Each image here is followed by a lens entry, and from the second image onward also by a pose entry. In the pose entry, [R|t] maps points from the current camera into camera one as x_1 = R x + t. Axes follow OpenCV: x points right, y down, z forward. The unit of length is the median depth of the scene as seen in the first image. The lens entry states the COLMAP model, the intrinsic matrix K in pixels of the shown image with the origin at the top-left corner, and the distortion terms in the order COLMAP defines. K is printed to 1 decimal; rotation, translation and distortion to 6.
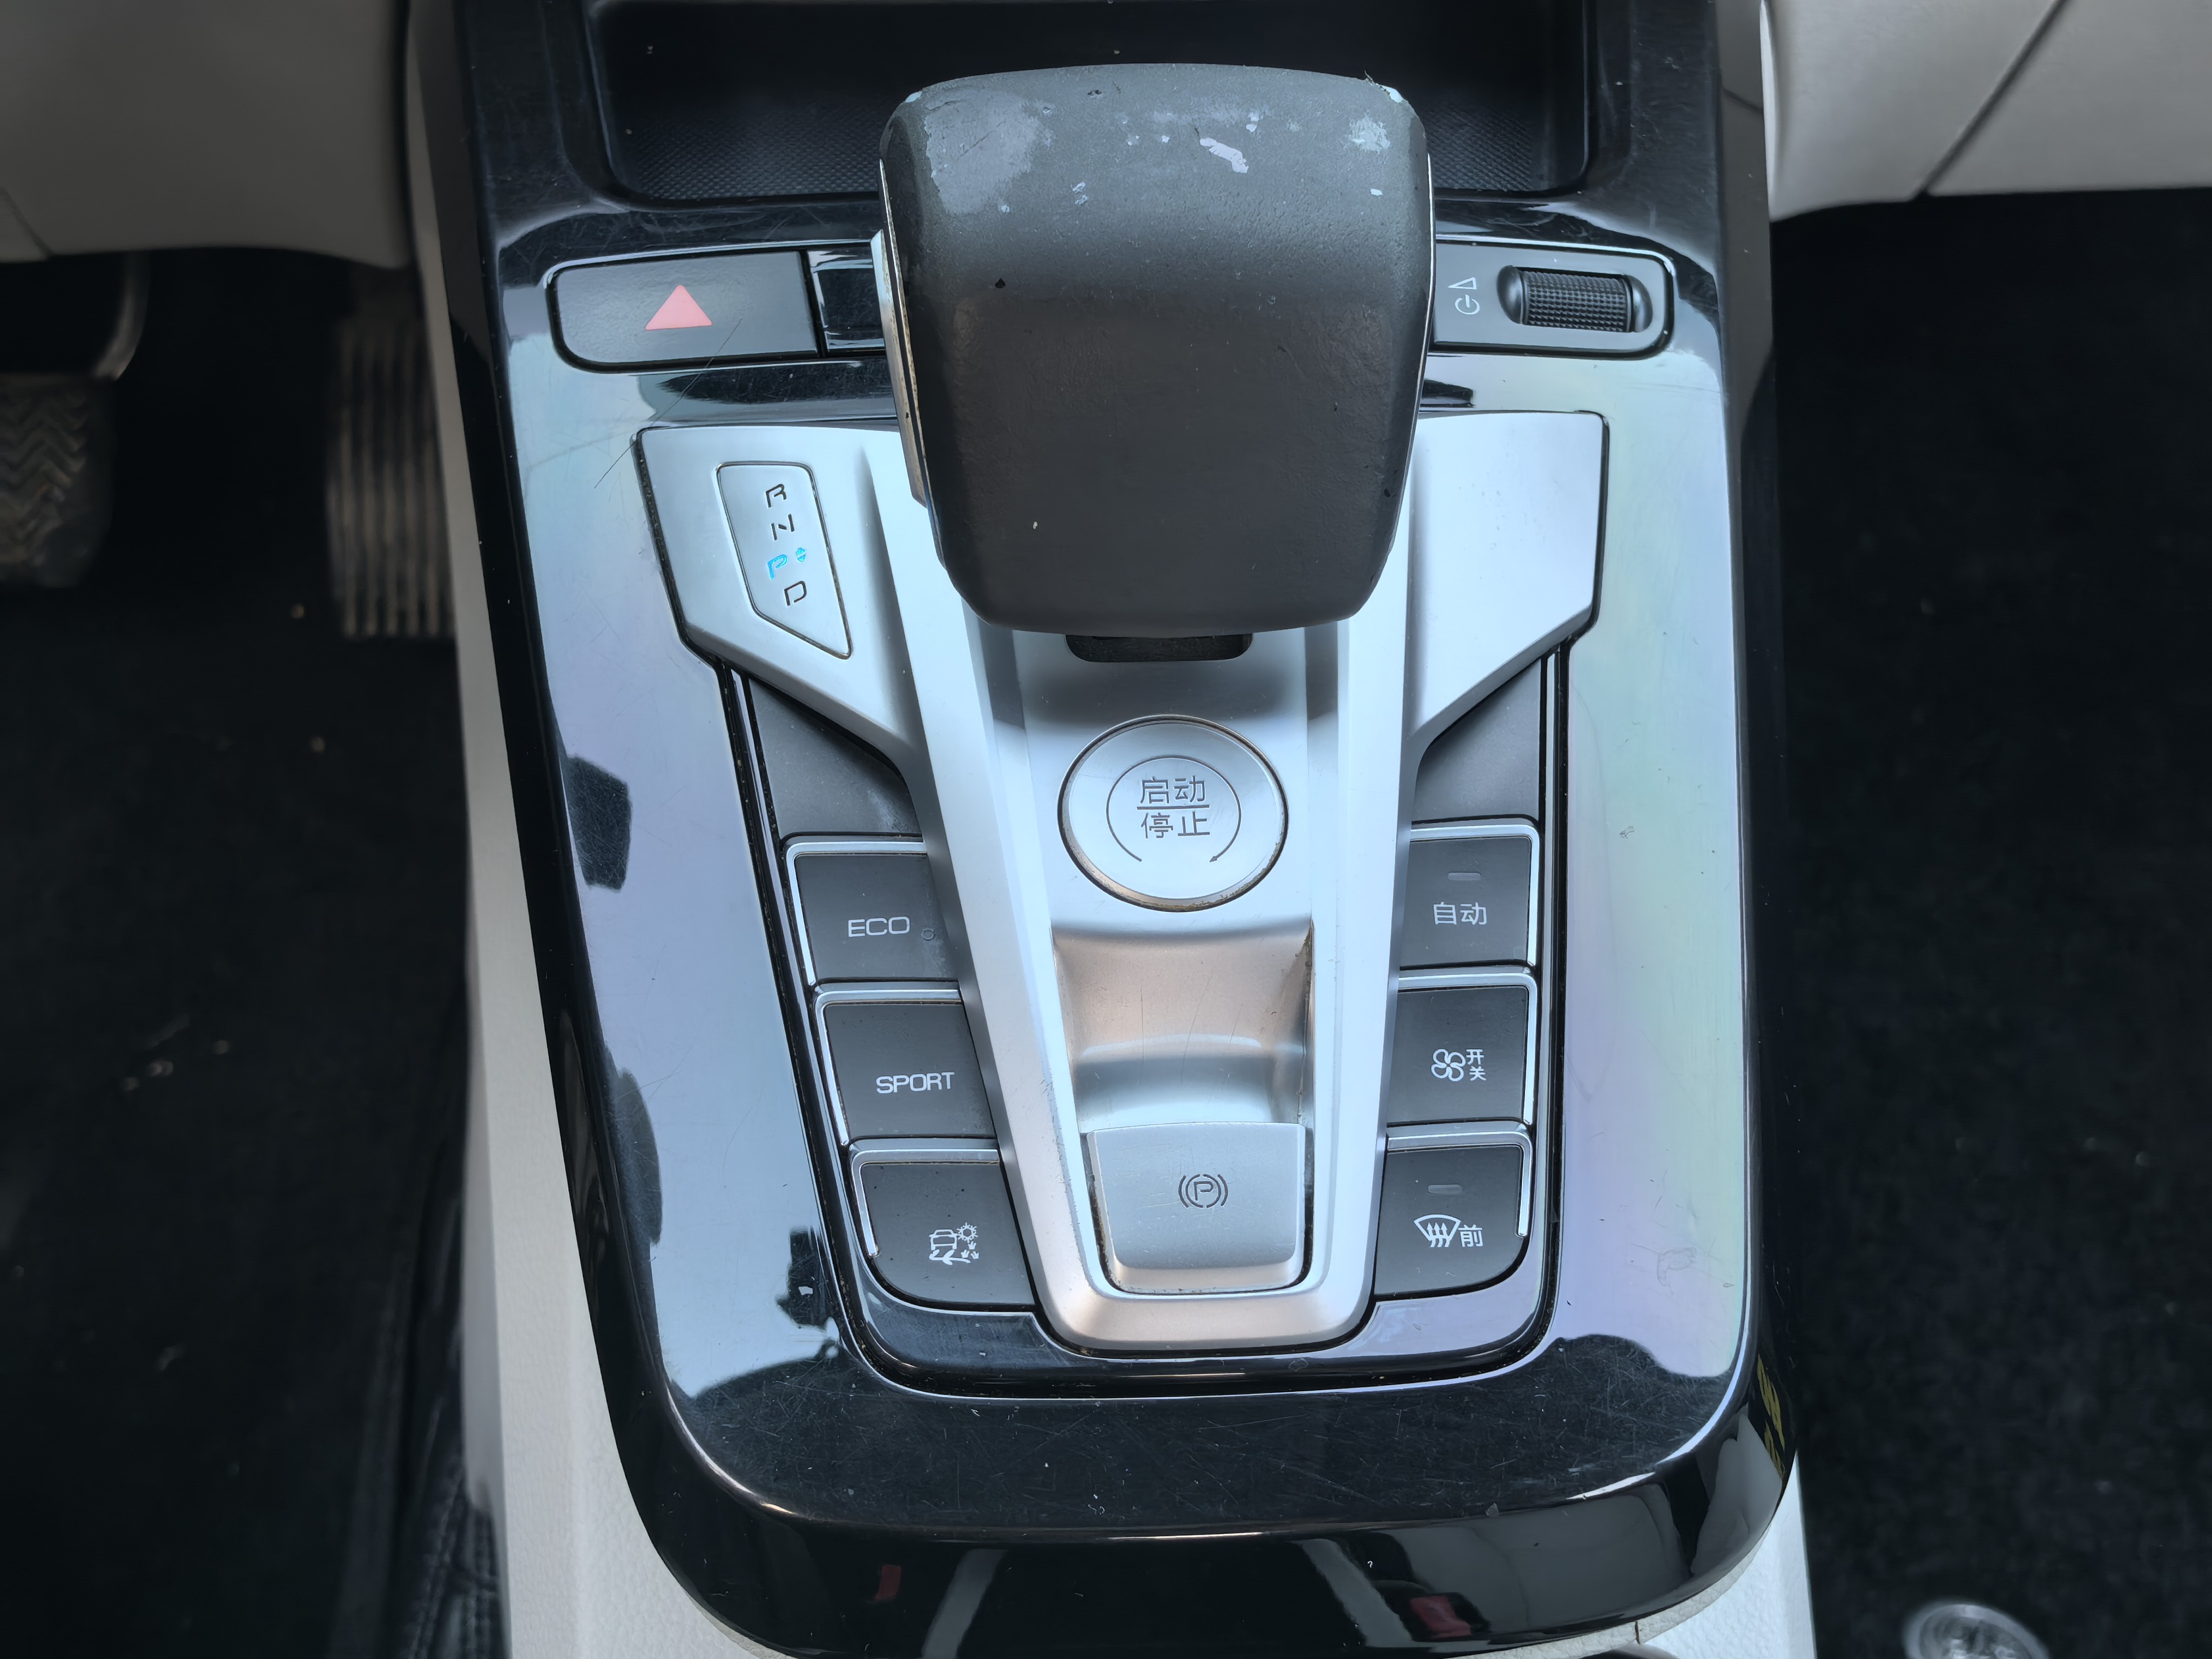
lens RADIAL K [[3524.1, 0, 1106.0], [0, 3524.1, 829.5], [0, 0, 1]] dist [0.333200, -1.561452]
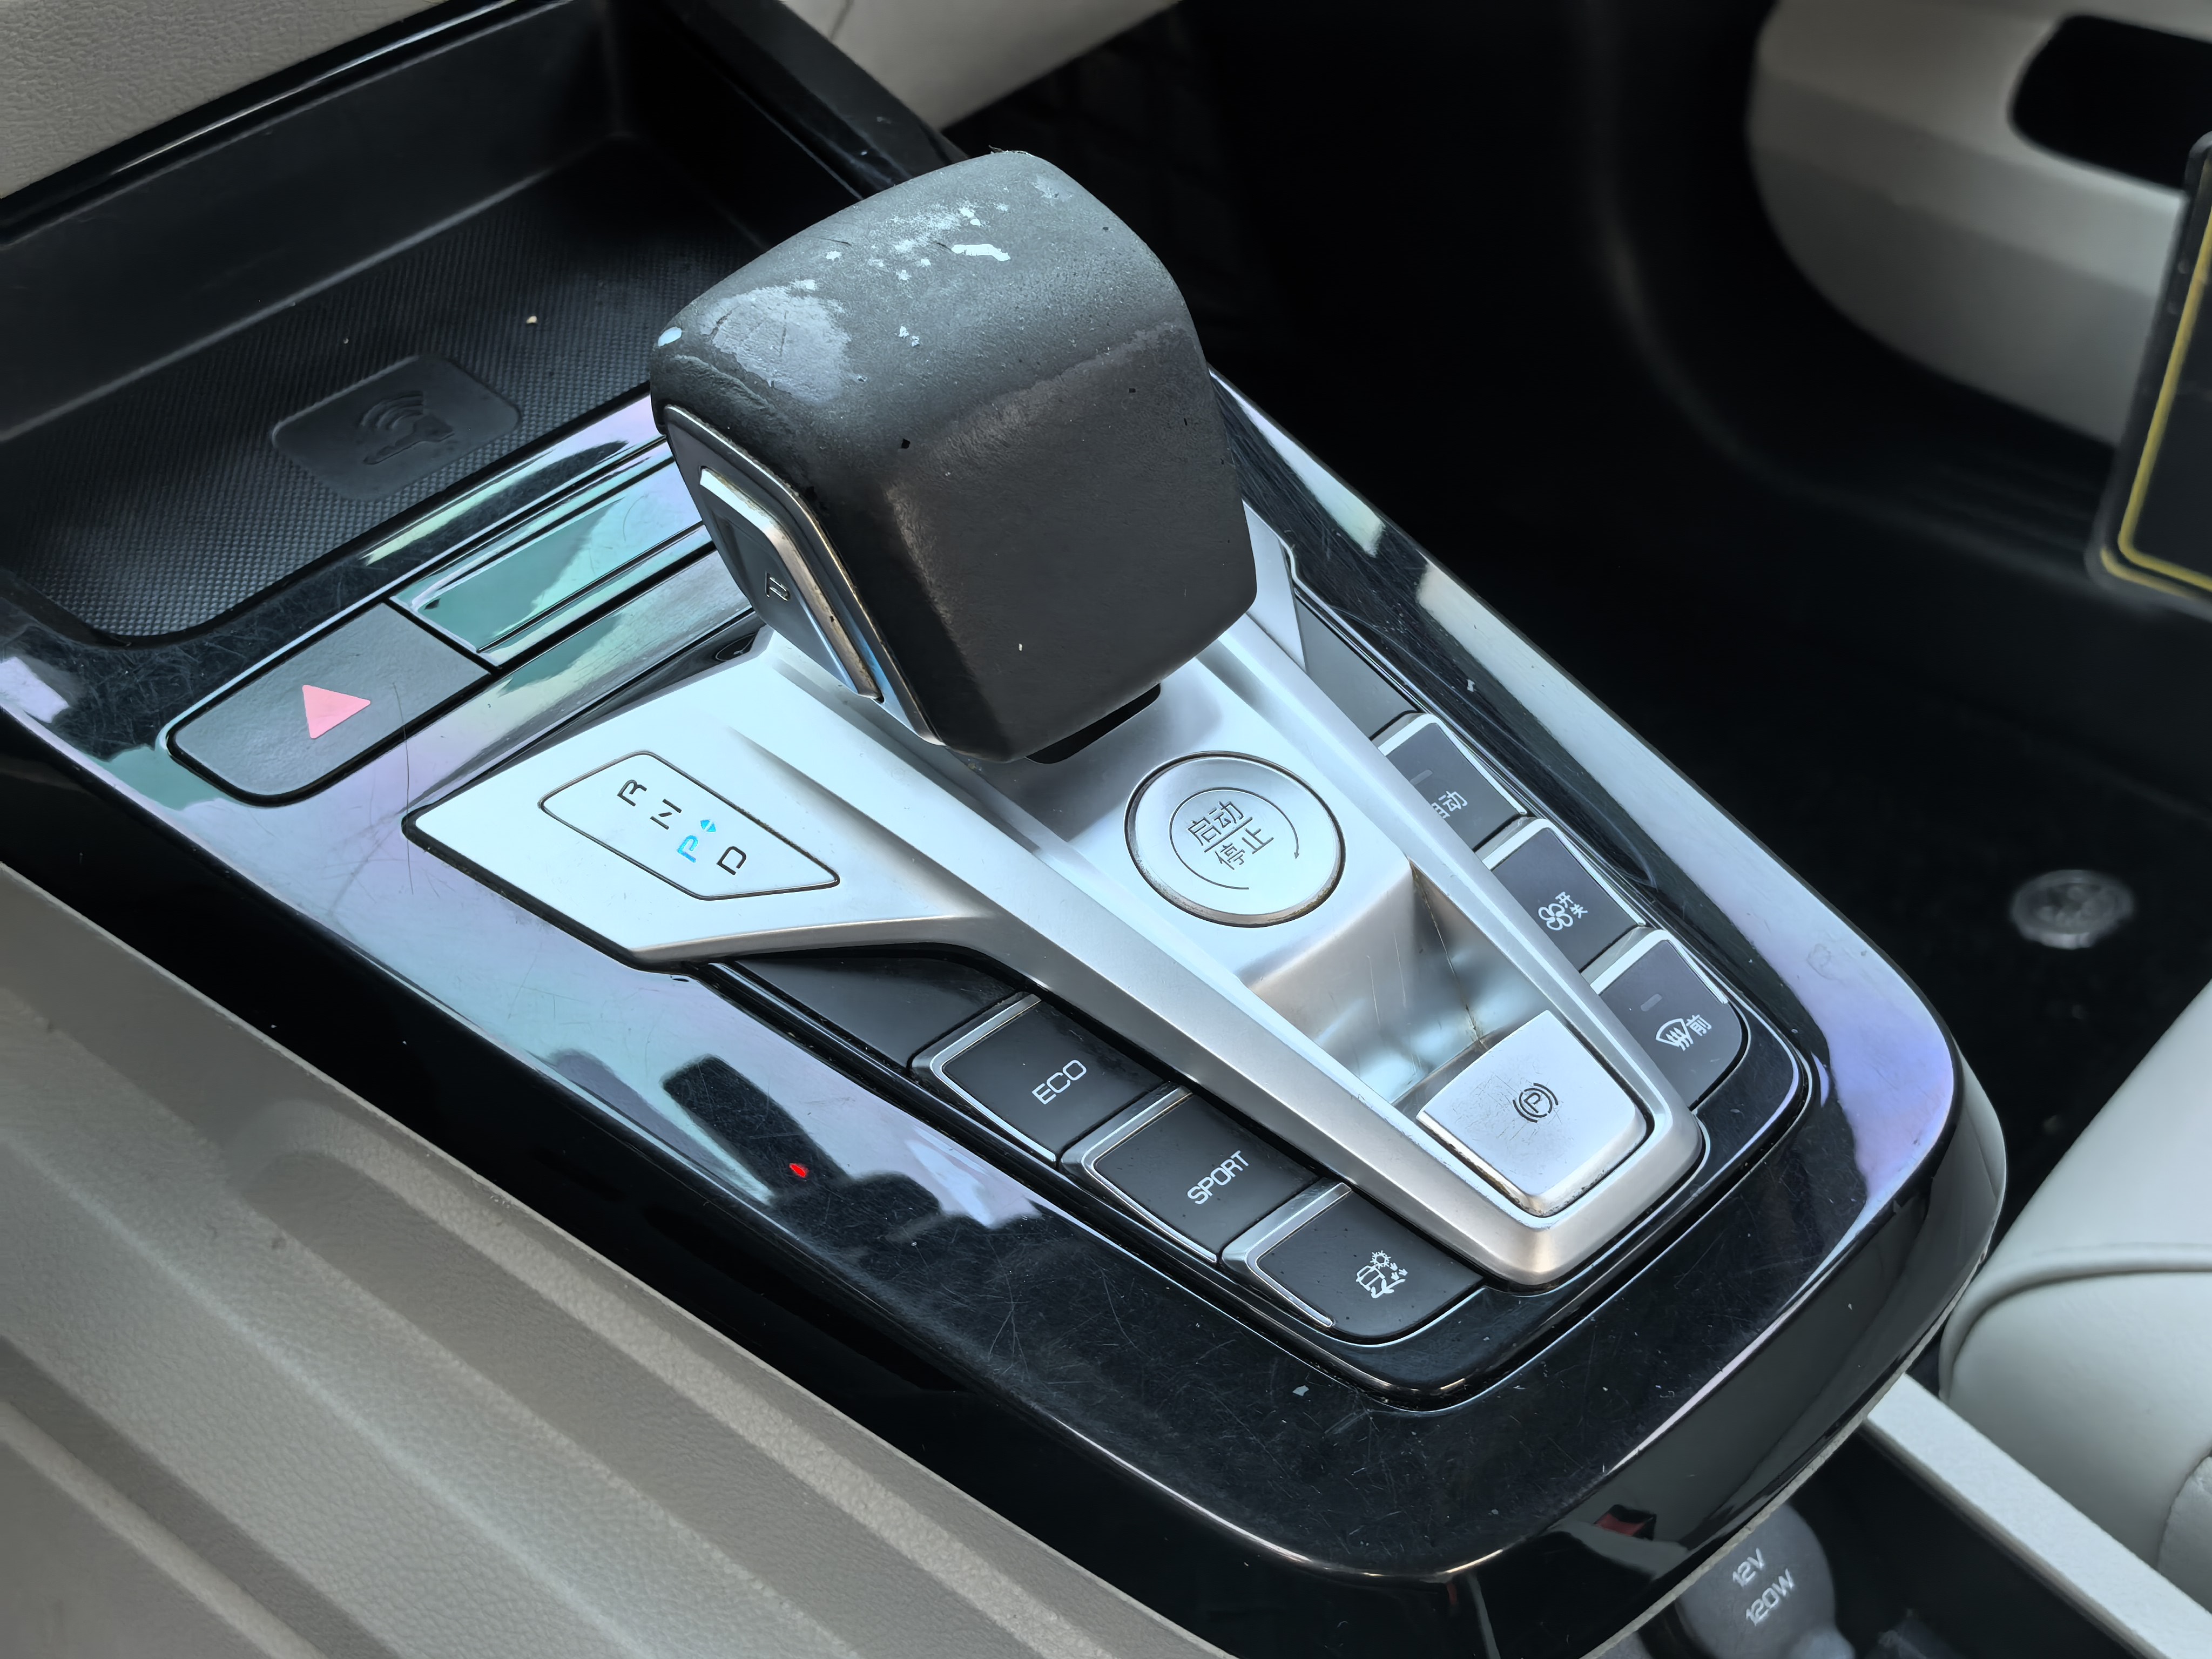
lens RADIAL K [[3524.1, 0, 1106.0], [0, 3524.1, 829.5], [0, 0, 1]] dist [0.333200, -1.561452]
pose [[0.748130, -0.465880, 0.472502, -0.500538], [0.491533, 0.867446, 0.077026, -0.106113], [-0.445754, 0.174625, 0.877957, 0.112947]]
